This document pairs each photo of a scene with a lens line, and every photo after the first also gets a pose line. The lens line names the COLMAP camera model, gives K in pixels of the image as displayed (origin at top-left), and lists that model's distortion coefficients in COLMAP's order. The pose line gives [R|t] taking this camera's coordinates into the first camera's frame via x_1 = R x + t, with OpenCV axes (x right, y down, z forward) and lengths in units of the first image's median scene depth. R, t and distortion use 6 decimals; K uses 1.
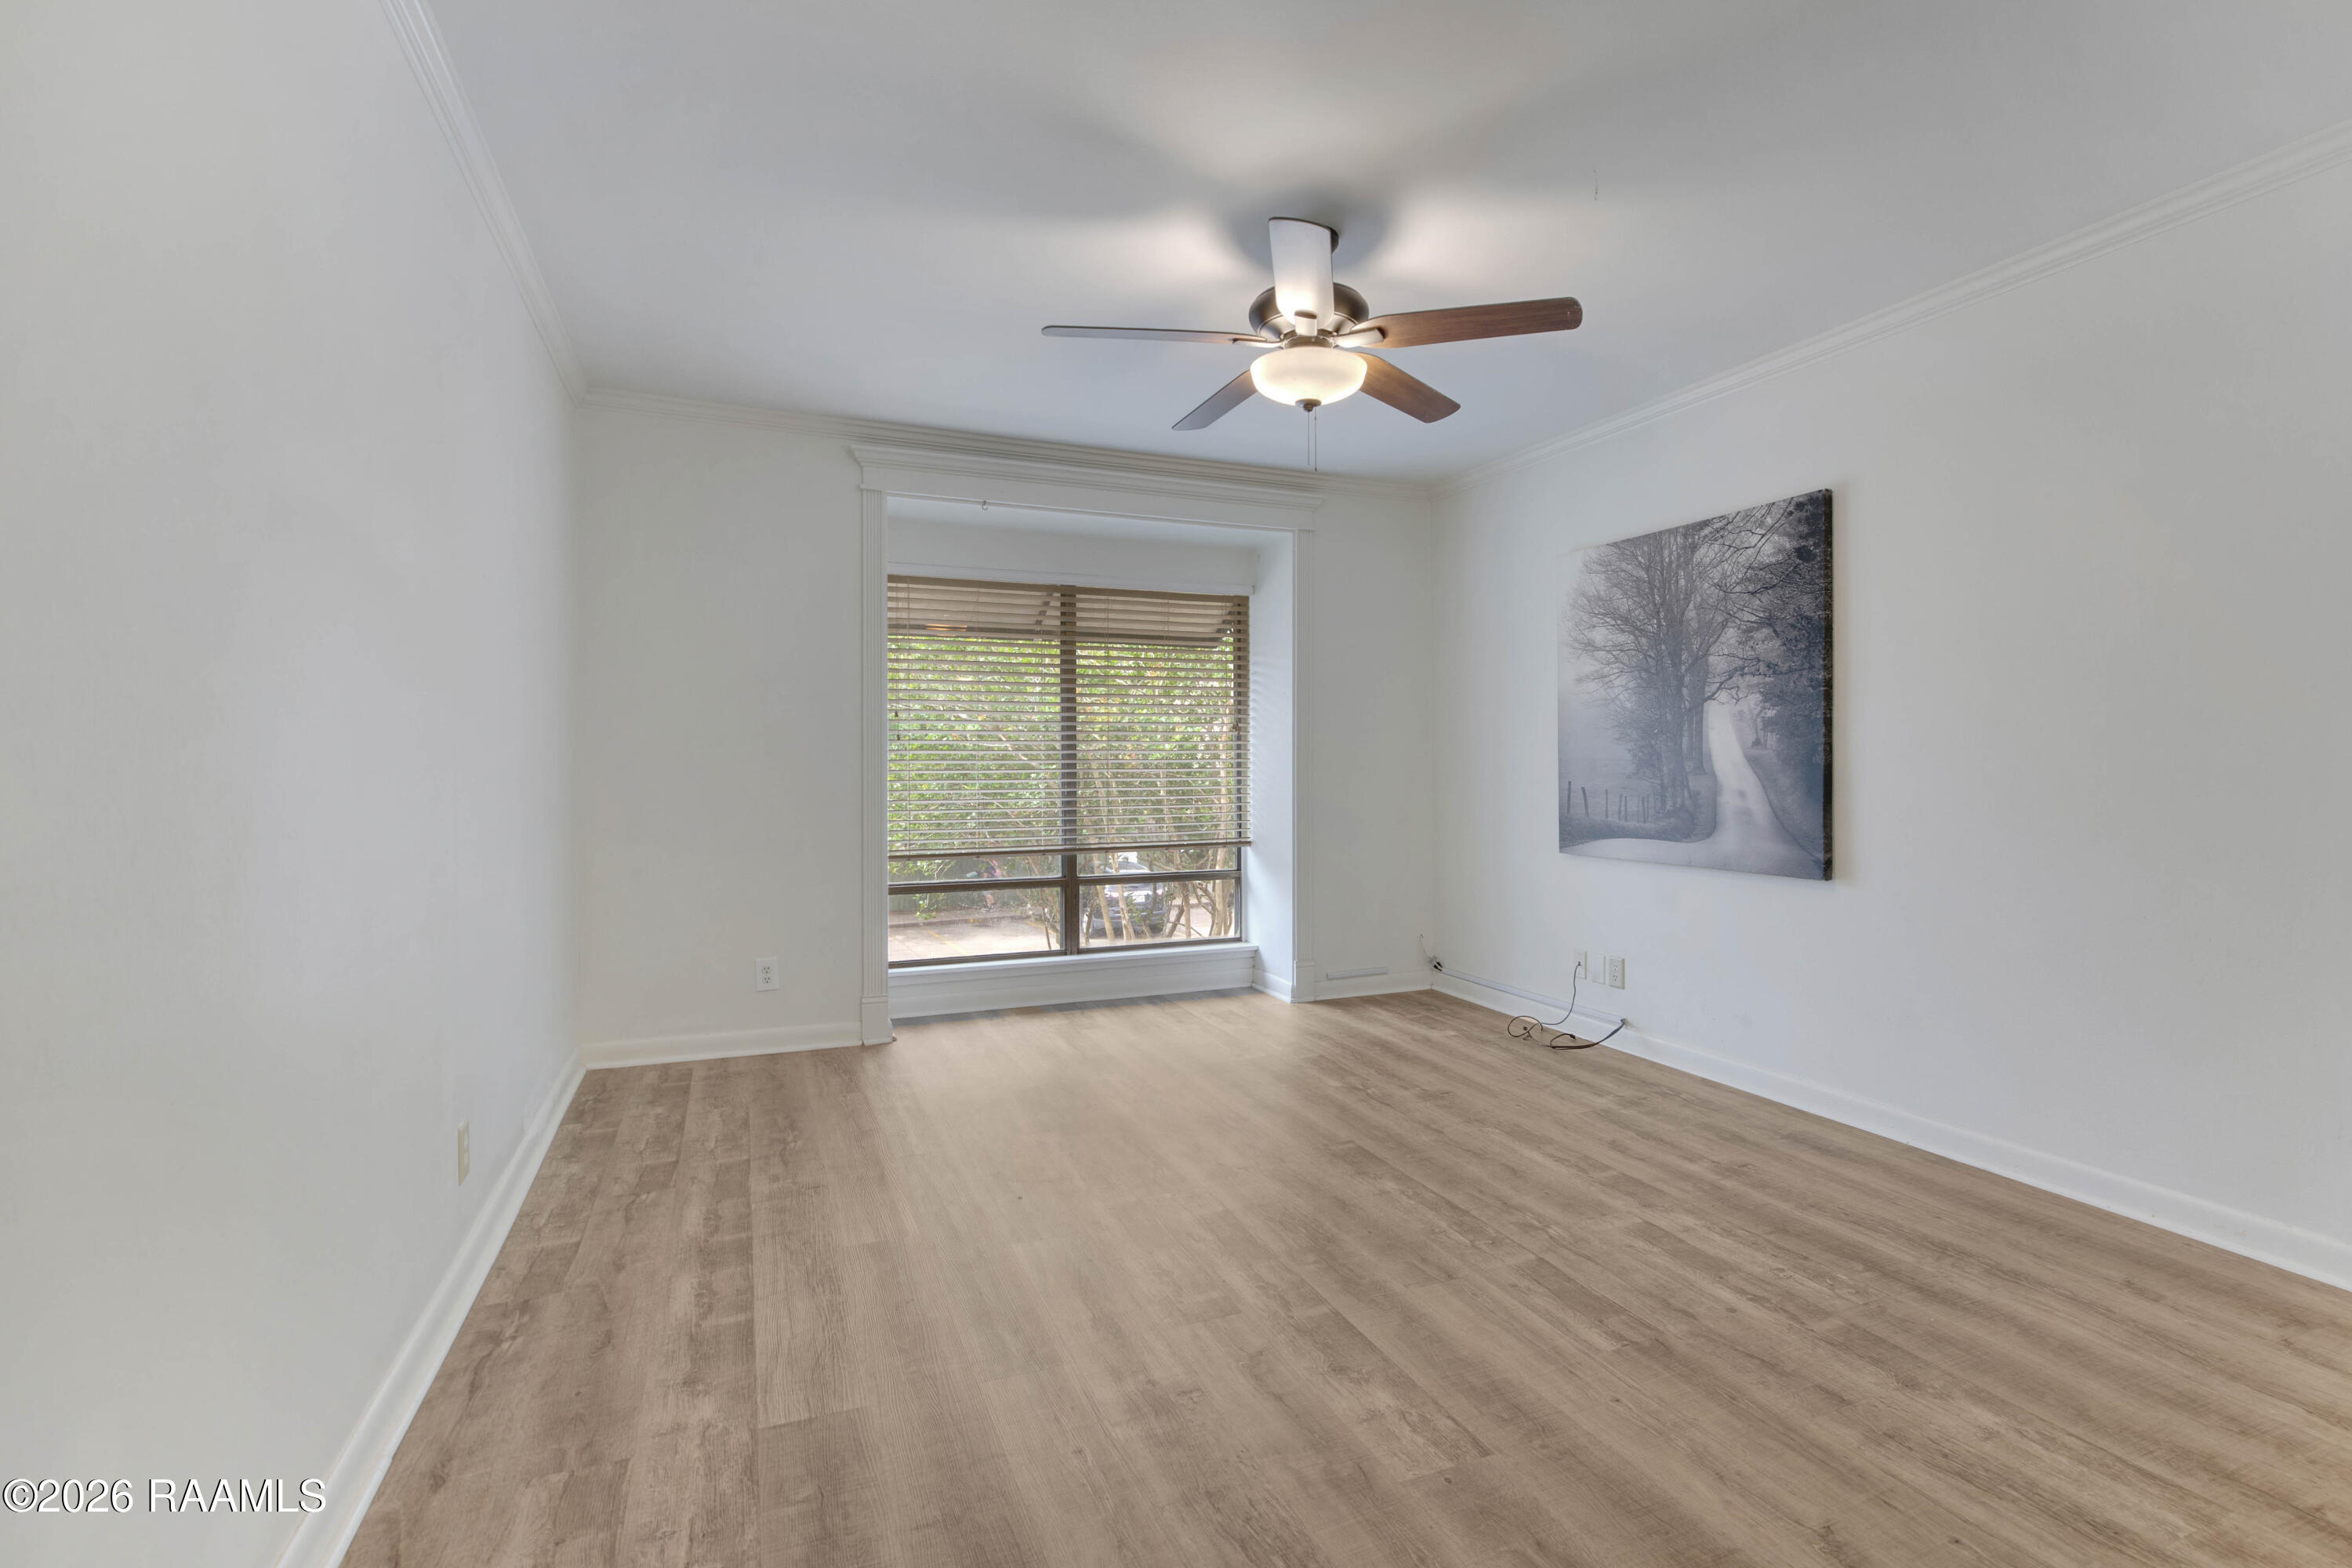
lens RADIAL K [[1079.7, 0, 1177.4], [0, 1079.7, 777.6], [0, 0, 1]] dist [0.000755, 0.000192]
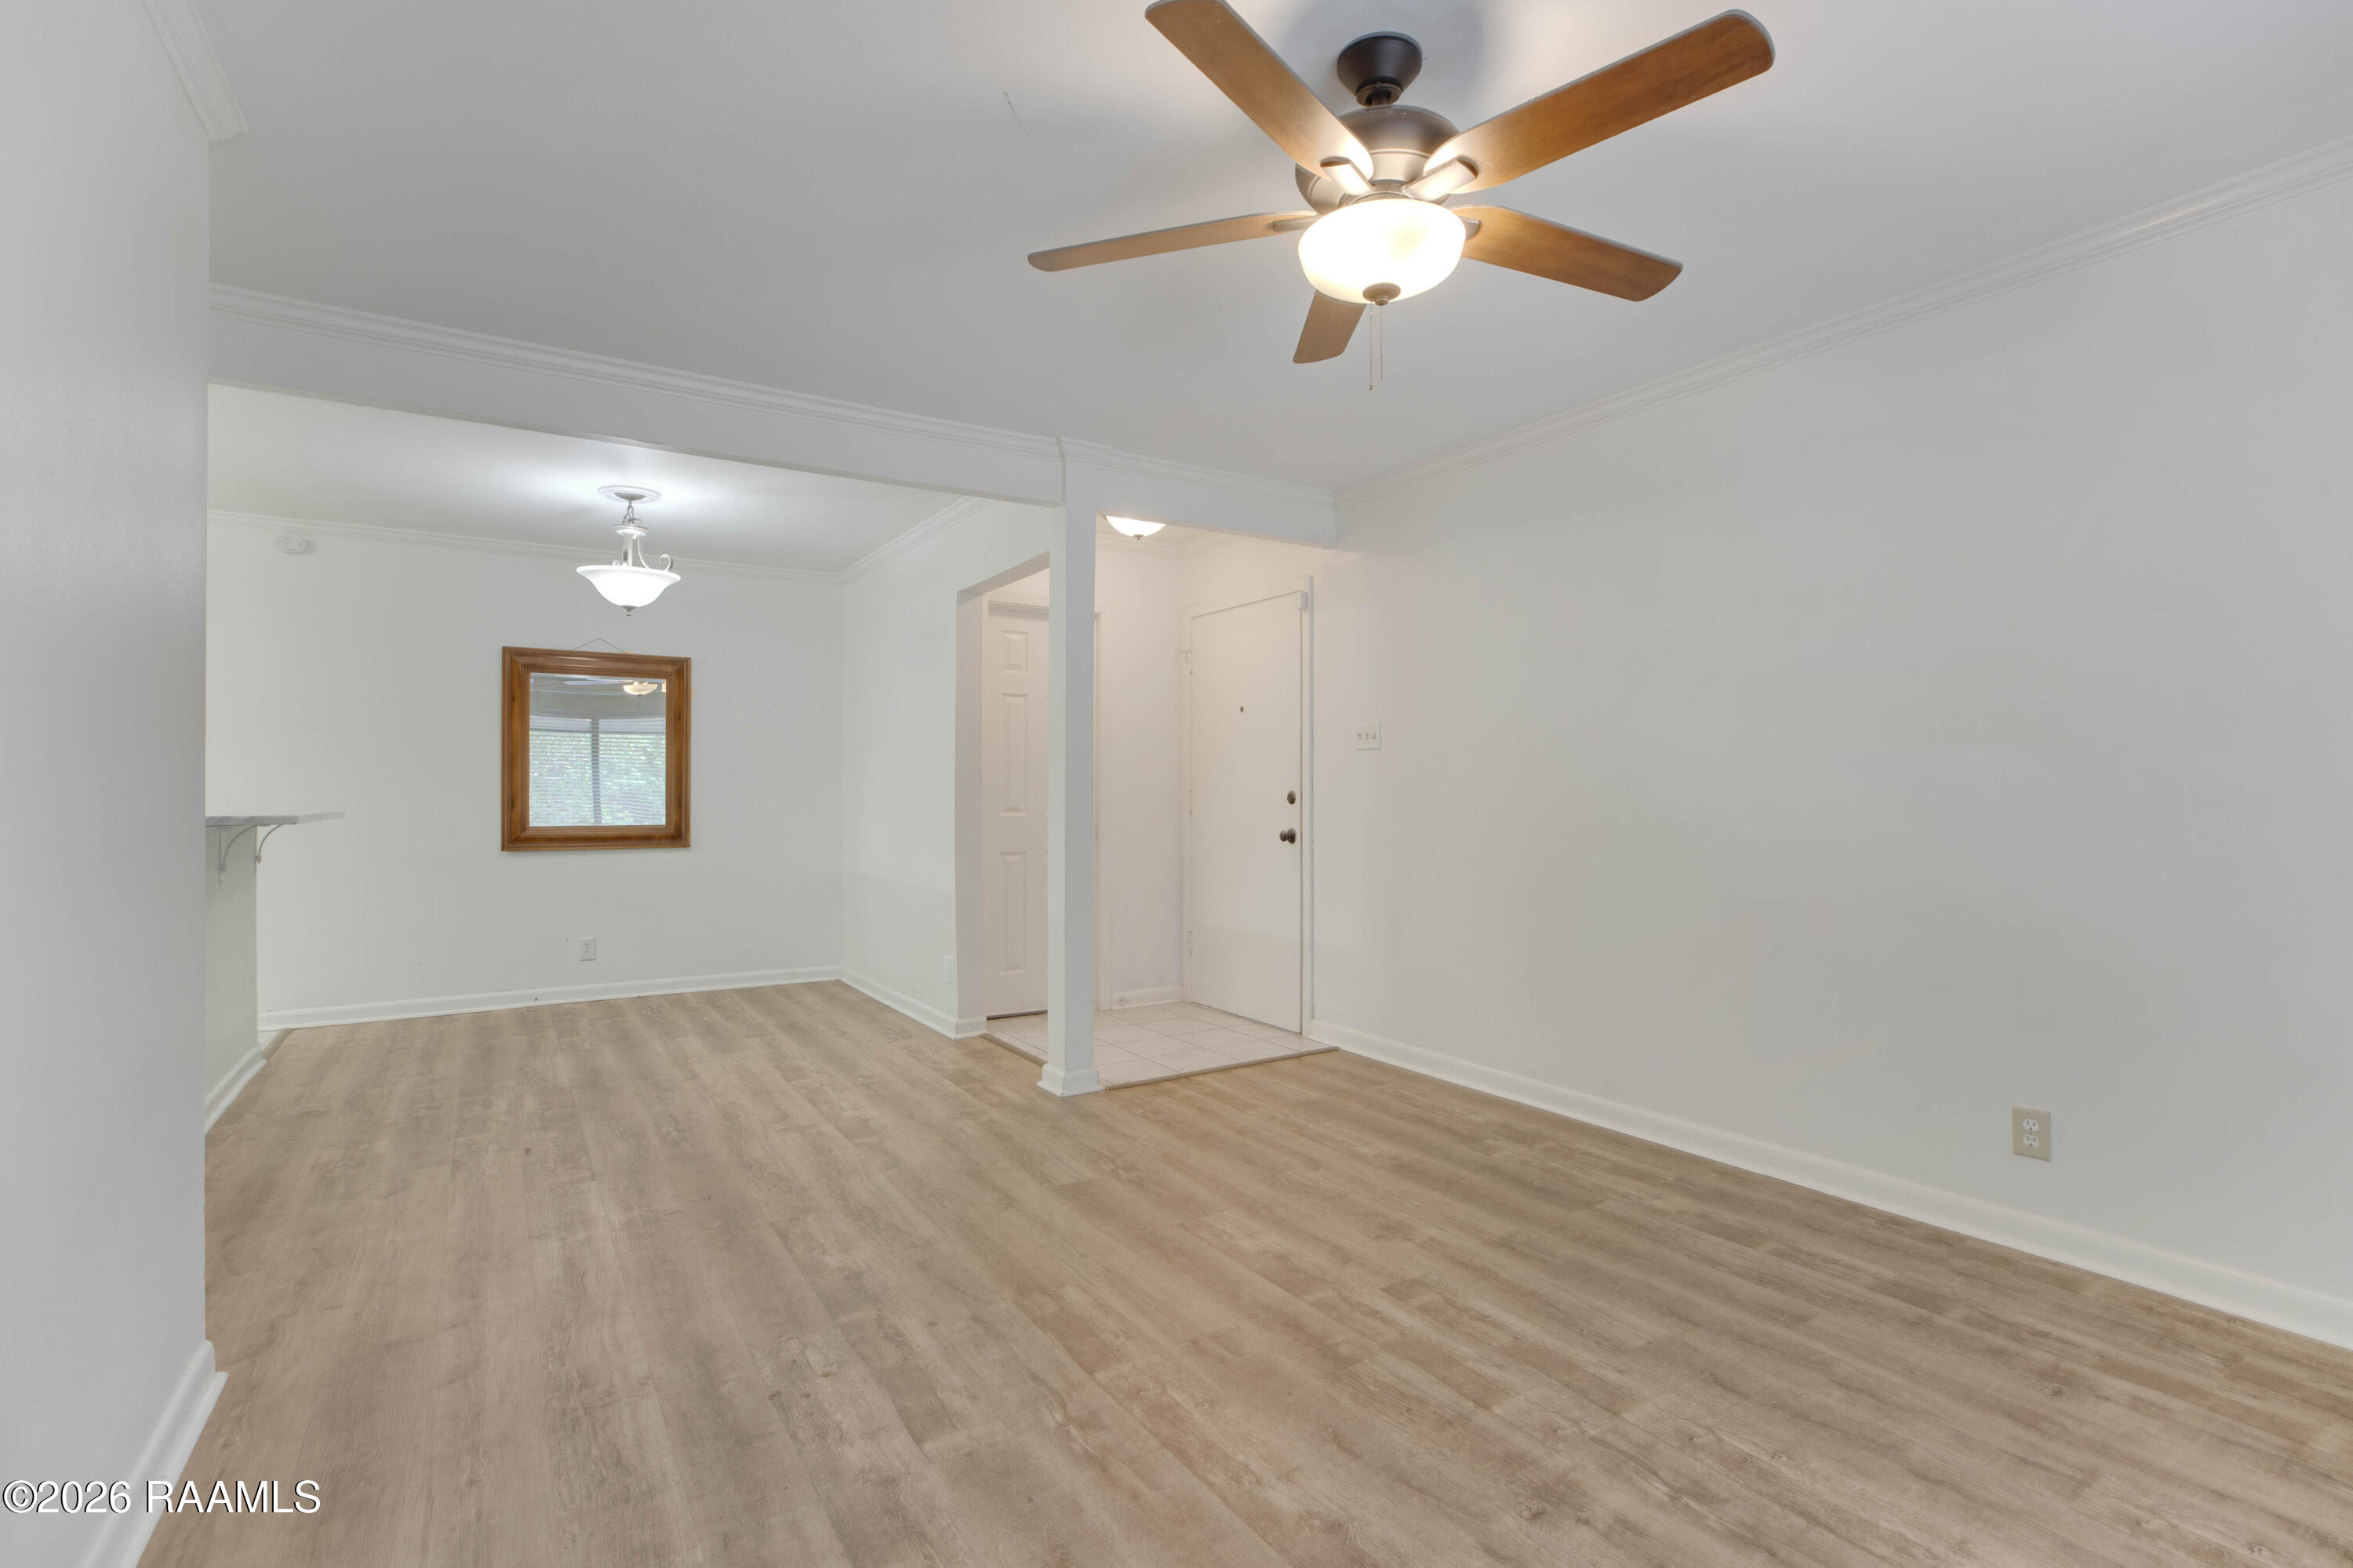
lens RADIAL K [[1080.2, 0, 1172.5], [0, 1080.2, 787.5], [0, 0, 1]] dist [0.000755, 0.000192]
pose [[-0.981099, 0.000498, -0.193503, 0.464733], [-0.000356, 0.999990, 0.004375, -0.026798], [0.193504, 0.004361, -0.981090, 1.968056]]
